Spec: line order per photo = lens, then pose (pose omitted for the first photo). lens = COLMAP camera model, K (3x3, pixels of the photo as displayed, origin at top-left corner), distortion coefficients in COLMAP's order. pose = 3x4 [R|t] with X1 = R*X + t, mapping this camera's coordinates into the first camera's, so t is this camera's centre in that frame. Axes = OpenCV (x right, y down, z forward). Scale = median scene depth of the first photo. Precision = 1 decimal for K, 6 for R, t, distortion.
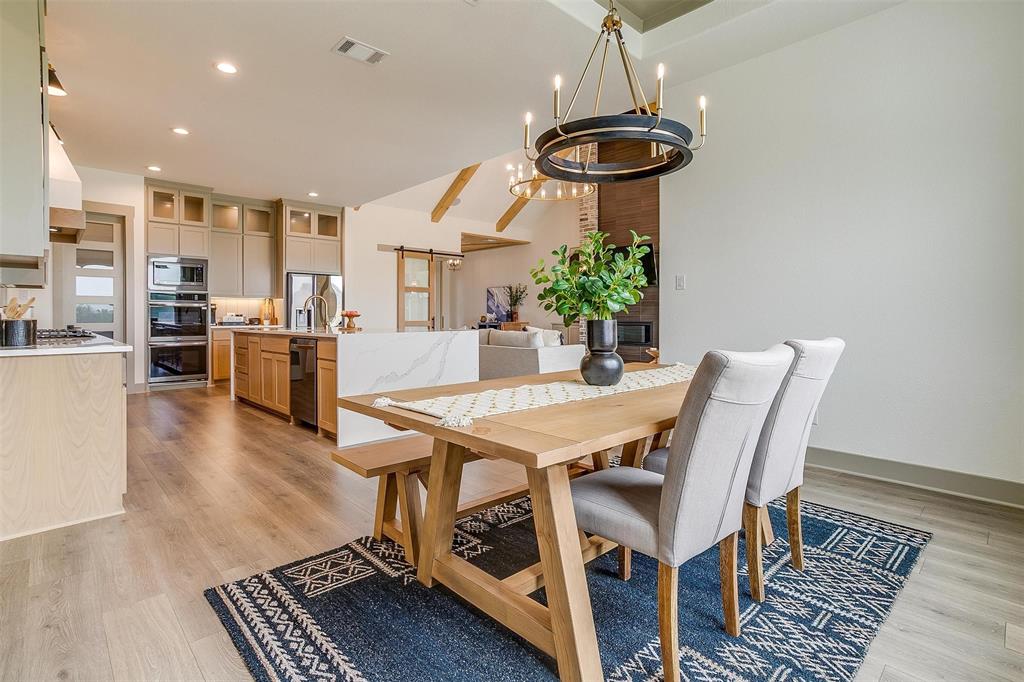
lens RADIAL K [[494.8, 0, 502.0], [0, 494.8, 315.7], [0, 0, 1]] dist [-0.035918, 0.025619]
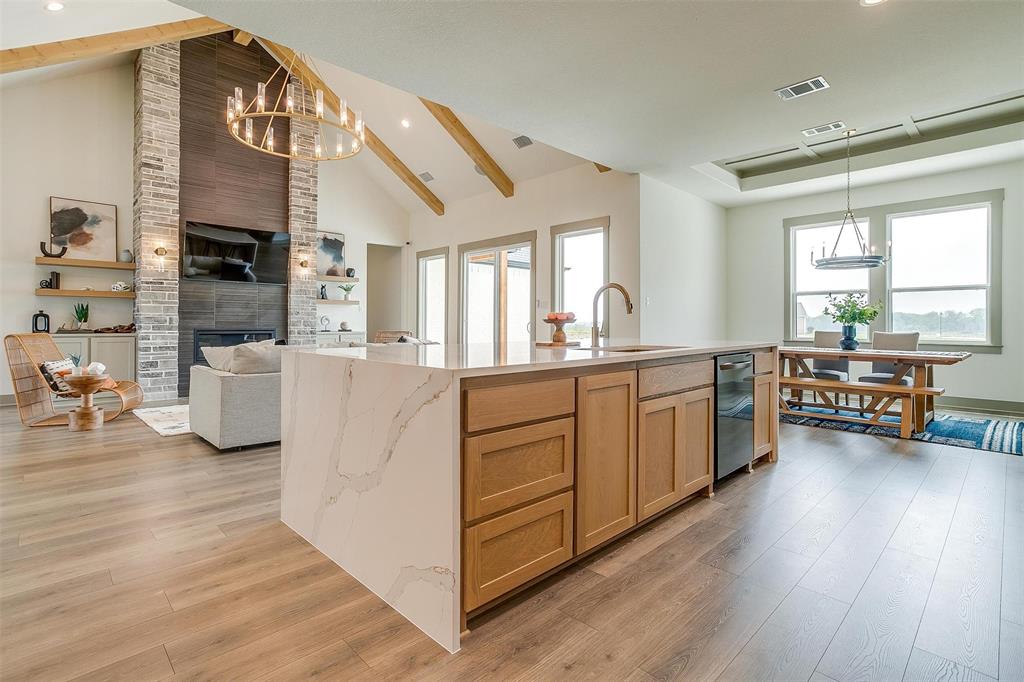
lens RADIAL K [[494.8, 0, 517.9], [0, 494.8, 323.1], [0, 0, 1]] dist [-0.035918, 0.025619]
pose [[-0.028233, -0.000121, 0.999601, -0.612347], [-0.003532, 0.999994, 0.000021, 0.001368], [-0.999595, -0.003530, -0.028234, 0.738515]]
